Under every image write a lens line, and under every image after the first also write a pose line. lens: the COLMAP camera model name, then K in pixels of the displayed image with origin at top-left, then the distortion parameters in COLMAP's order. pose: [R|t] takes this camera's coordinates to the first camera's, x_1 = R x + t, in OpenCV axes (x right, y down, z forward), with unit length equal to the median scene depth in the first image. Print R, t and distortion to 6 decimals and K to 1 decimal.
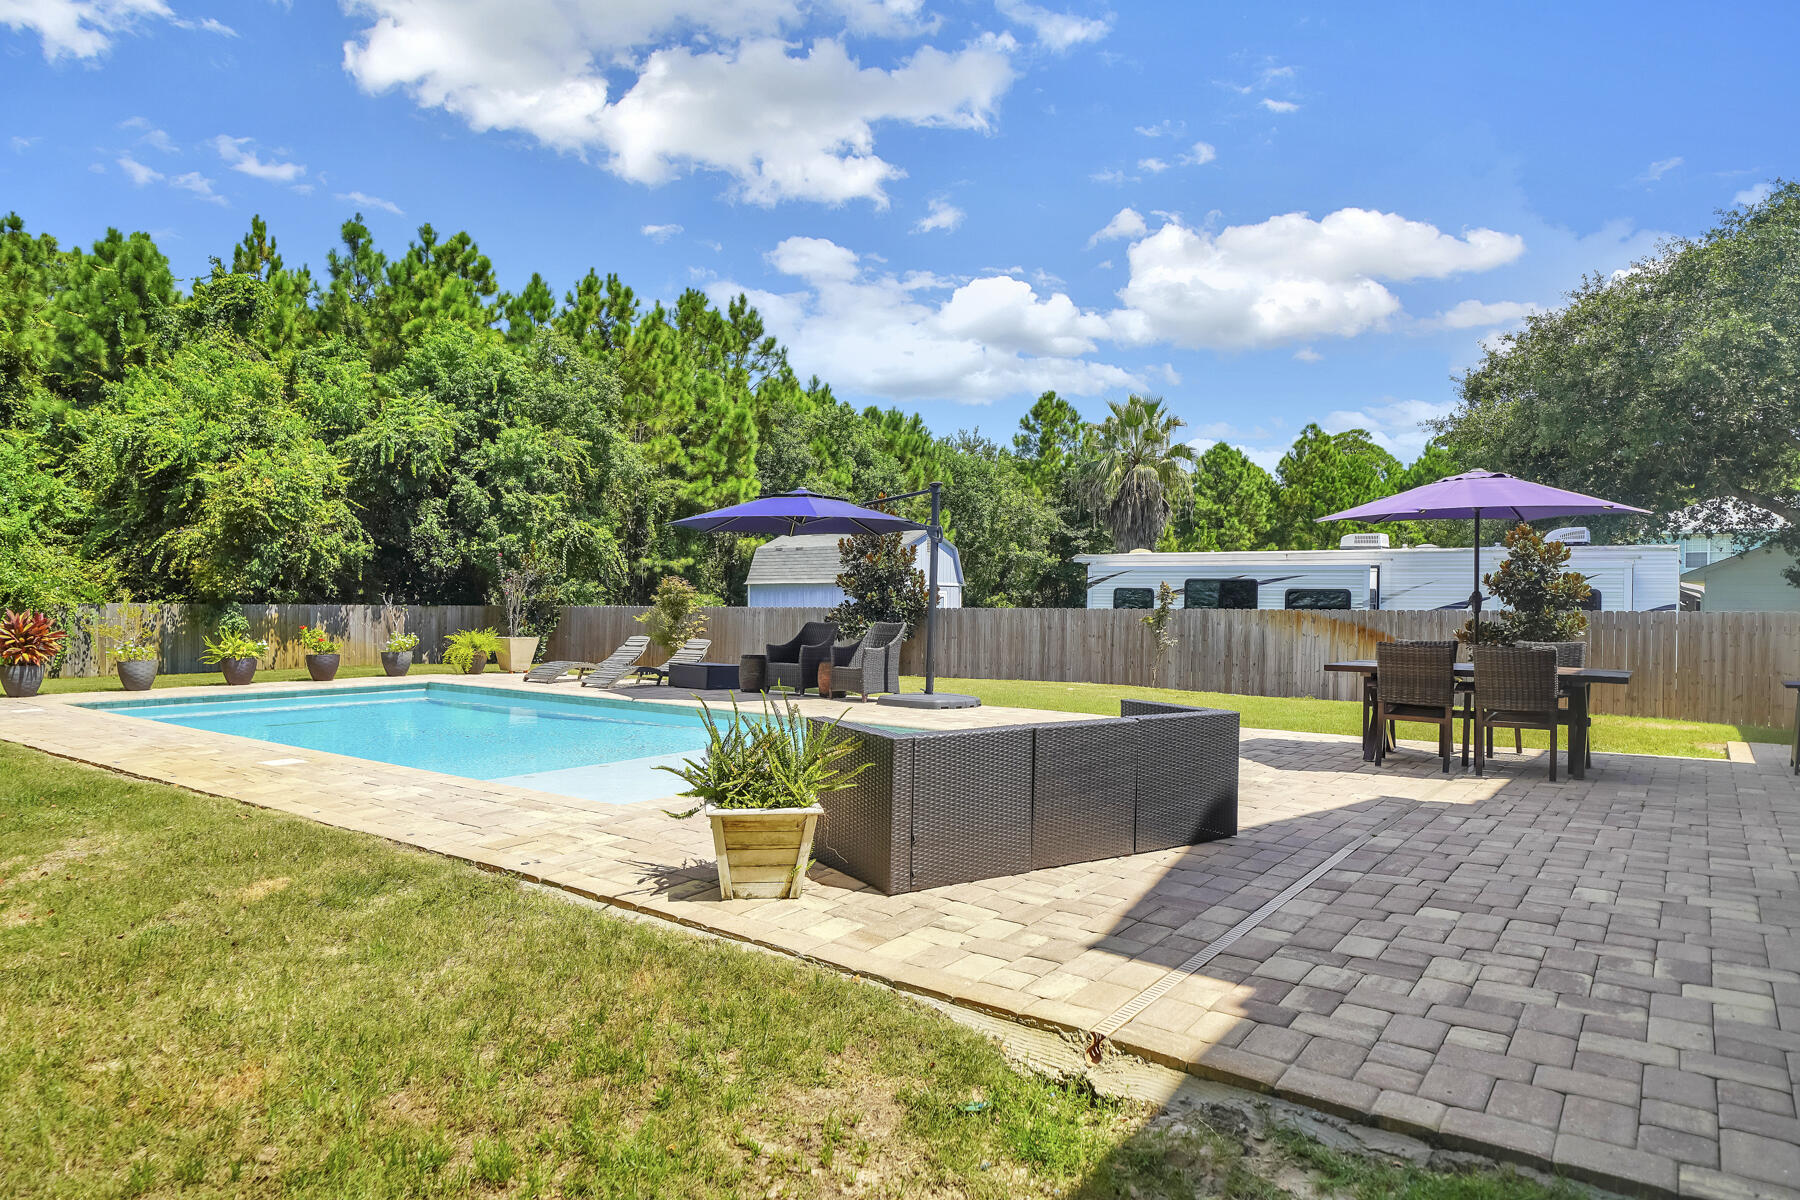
lens RADIAL K [[1073.0, 0, 895.6], [0, 1073.0, 600.9], [0, 0, 1]] dist [-0.000168, -0.000127]
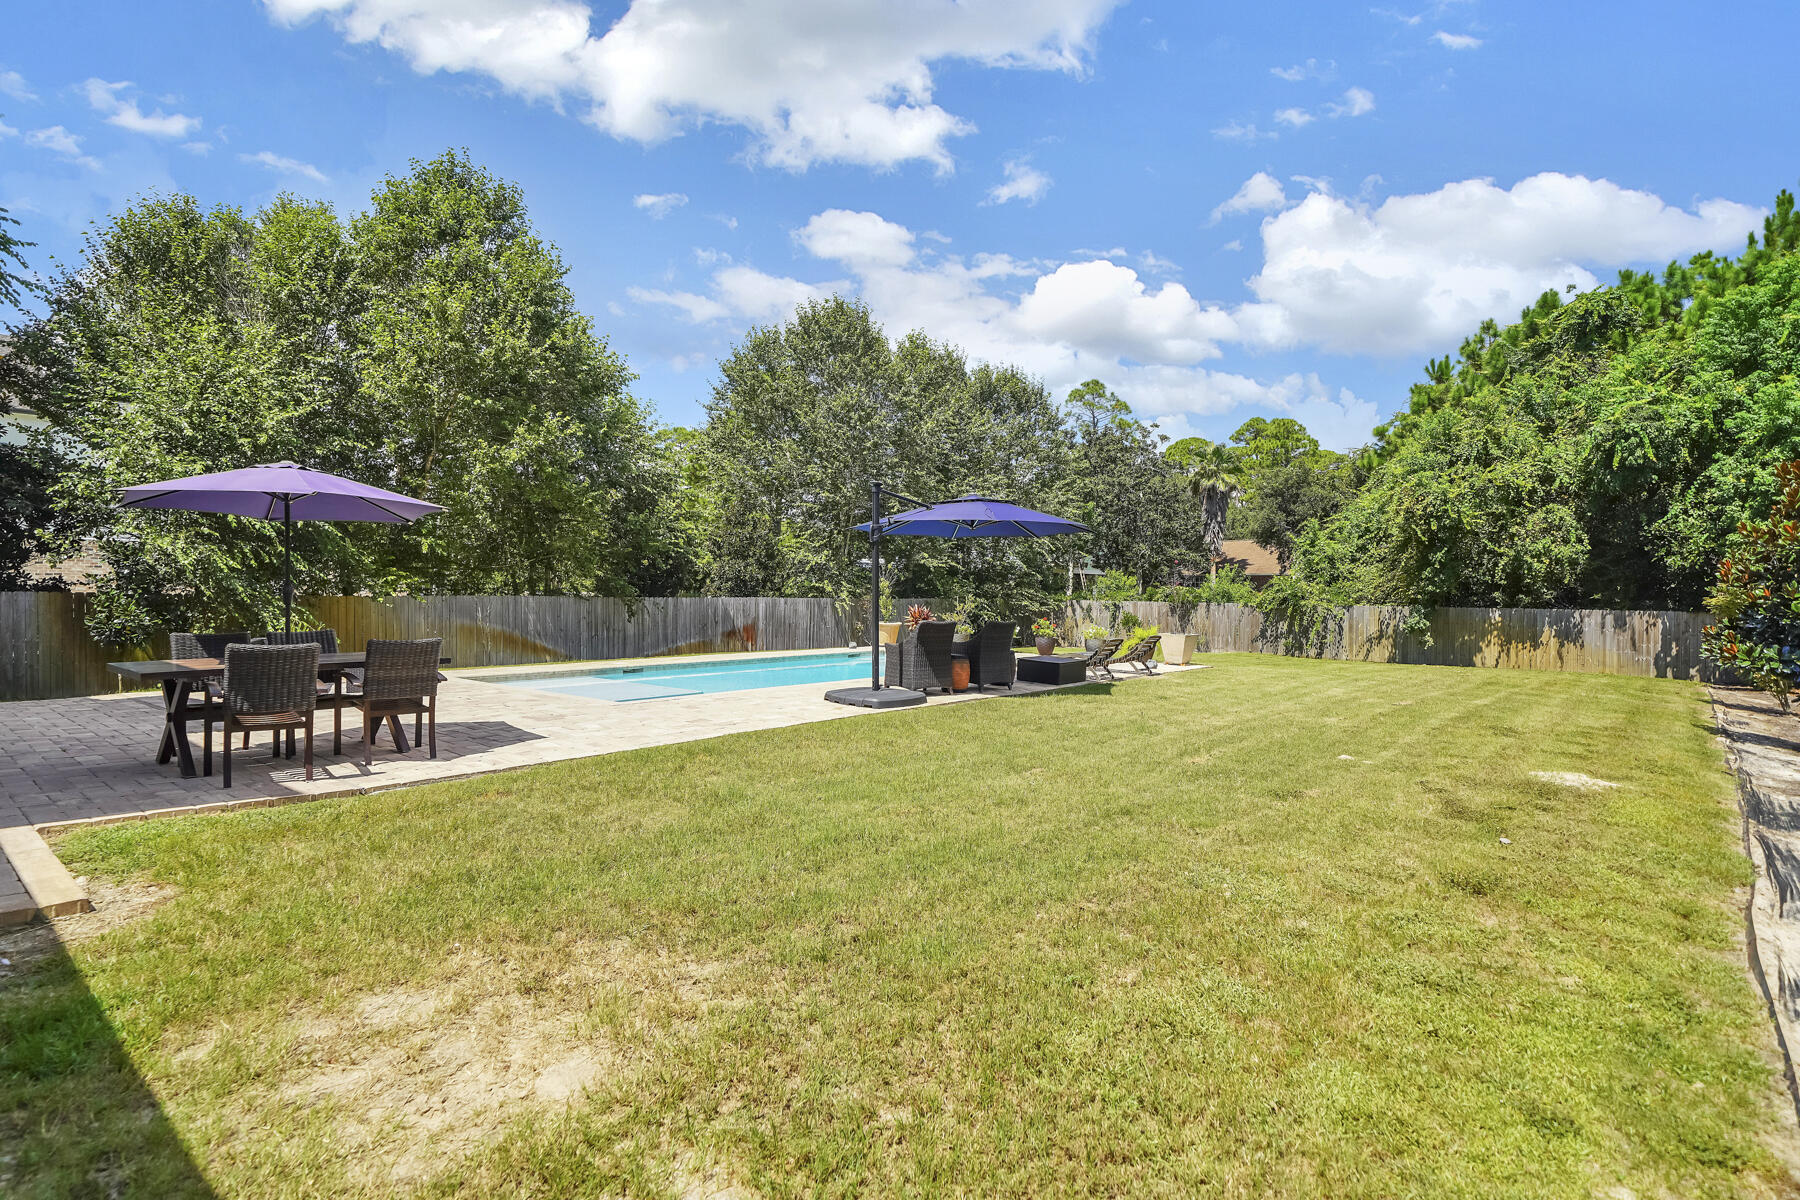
lens RADIAL K [[955.0, 0, 904.9], [0, 955.0, 602.8], [0, 0, 1]] dist [-0.000503, -0.000129]
pose [[0.999989, 0.000815, -0.004684, -0.037605], [-0.000816, 1.000000, -0.000171, -0.055370], [0.004684, 0.000175, 0.999989, 0.310447]]
